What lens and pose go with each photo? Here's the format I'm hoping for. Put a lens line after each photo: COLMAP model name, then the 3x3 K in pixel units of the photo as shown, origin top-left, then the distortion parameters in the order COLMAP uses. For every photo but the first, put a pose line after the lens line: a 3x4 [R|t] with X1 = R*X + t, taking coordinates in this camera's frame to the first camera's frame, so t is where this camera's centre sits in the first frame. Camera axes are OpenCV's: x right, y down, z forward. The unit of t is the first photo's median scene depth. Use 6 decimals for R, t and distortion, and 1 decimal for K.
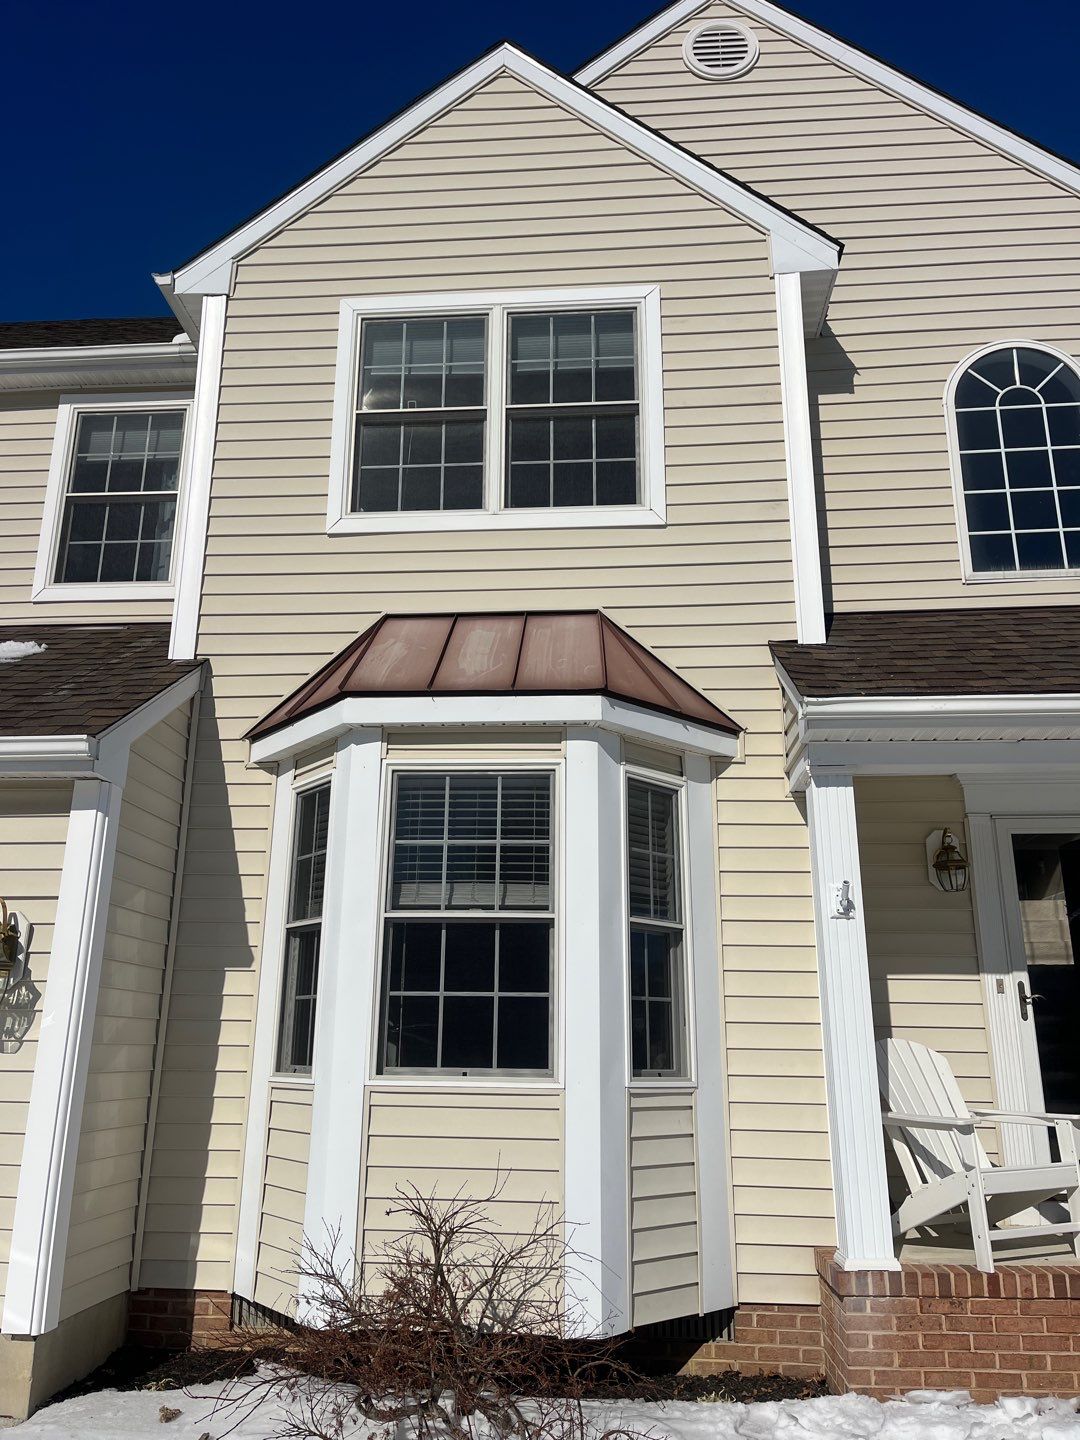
lens RADIAL K [[1091.5, 0, 534.9], [0, 1091.5, 726.2], [0, 0, 1]] dist [0.080886, -0.104051]
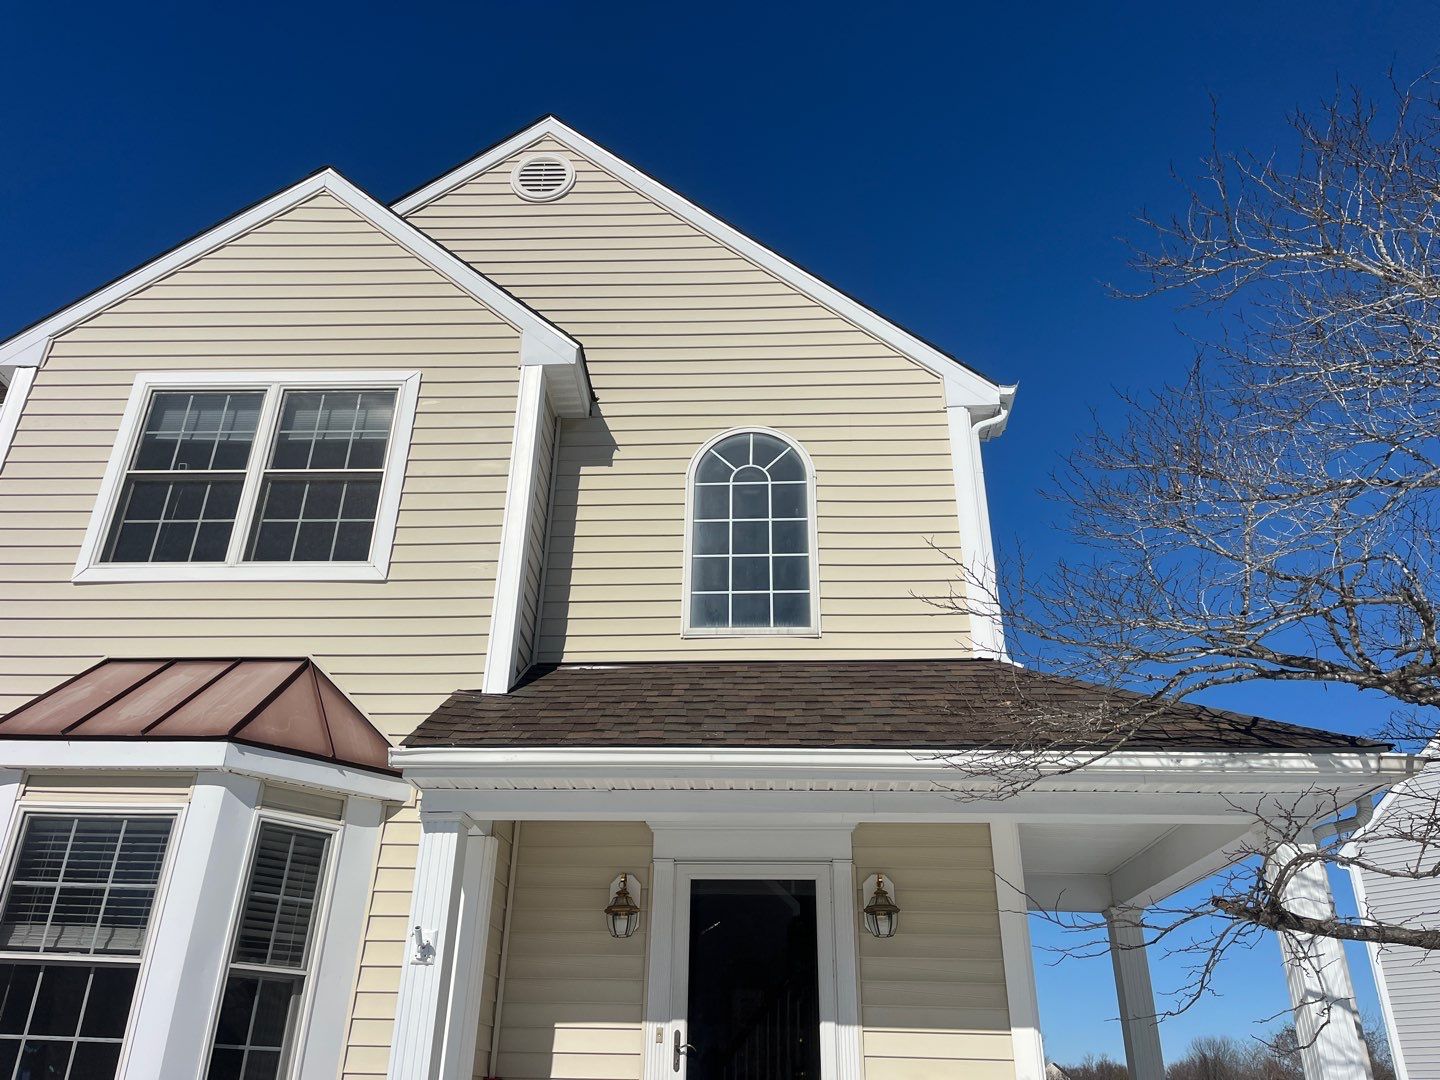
lens RADIAL K [[1091.5, 0, 720.0], [0, 1091.5, 540.0], [0, 0, 1]] dist [0.080886, -0.104051]
pose [[0.999338, 0.022296, 0.028744, 0.437836], [-0.016313, 0.980920, -0.193724, -0.017556], [-0.032515, 0.193127, 0.980635, -0.093558]]
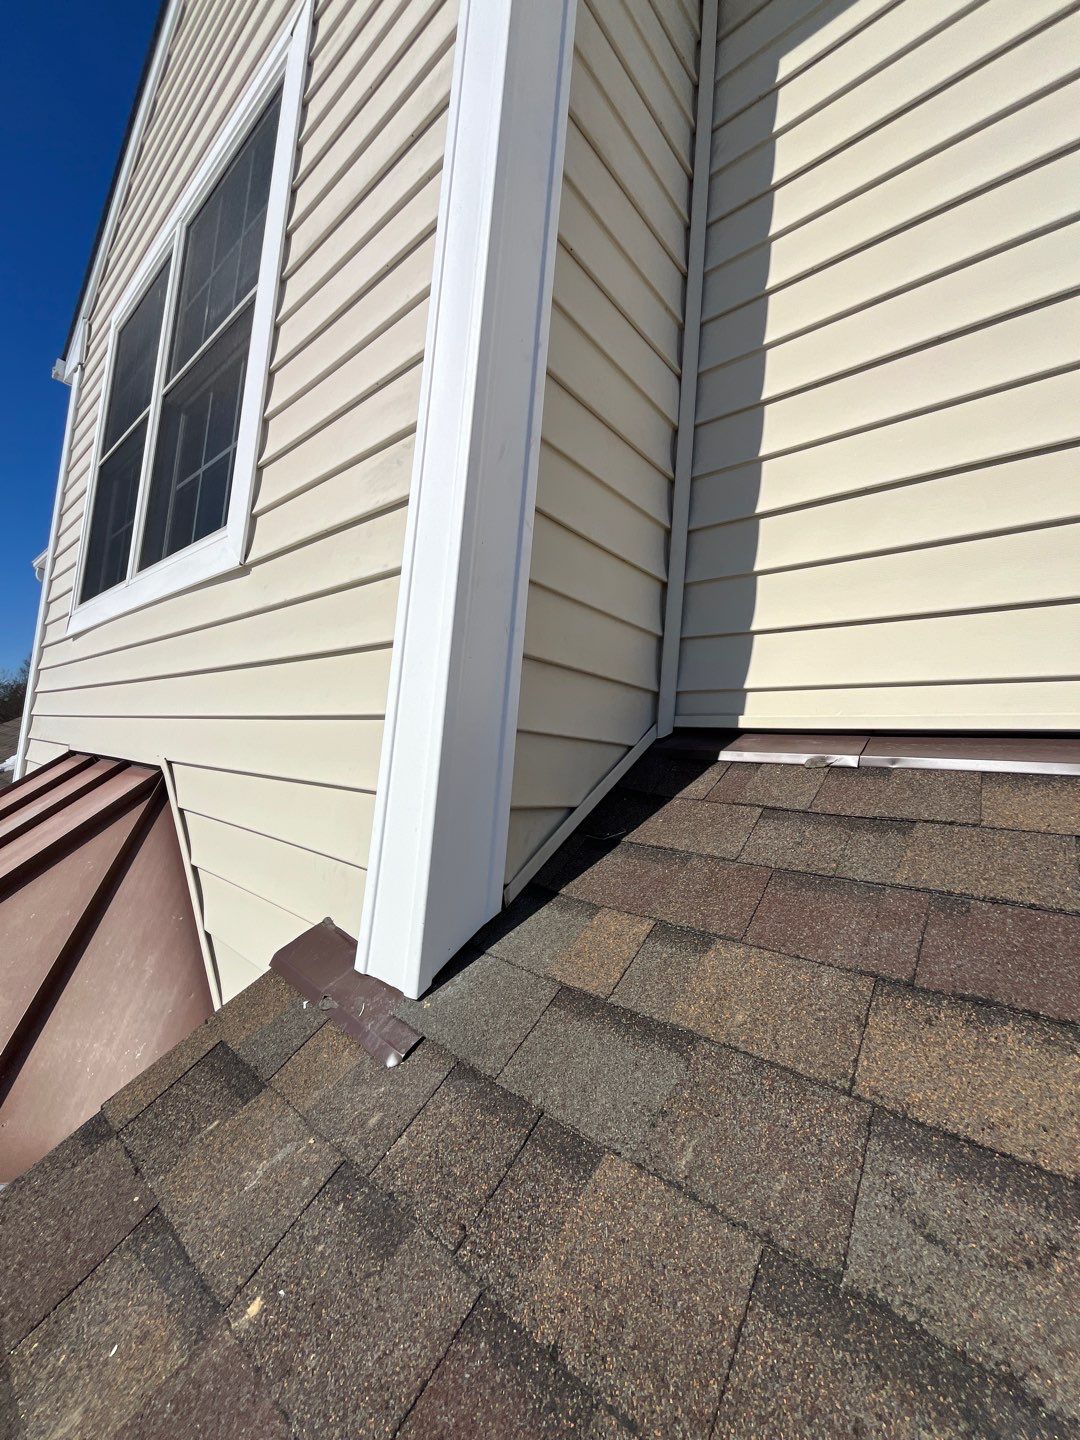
lens RADIAL K [[586.6, 0, 543.3], [0, 586.6, 716.4], [0, 0, 1]] dist [0.001005, 0.000035]
pose [[0.801683, -0.000499, -0.597750, 0.366407], [0.100139, 0.985979, 0.133481, -0.152027], [0.589302, -0.166867, 0.790492, 0.922339]]
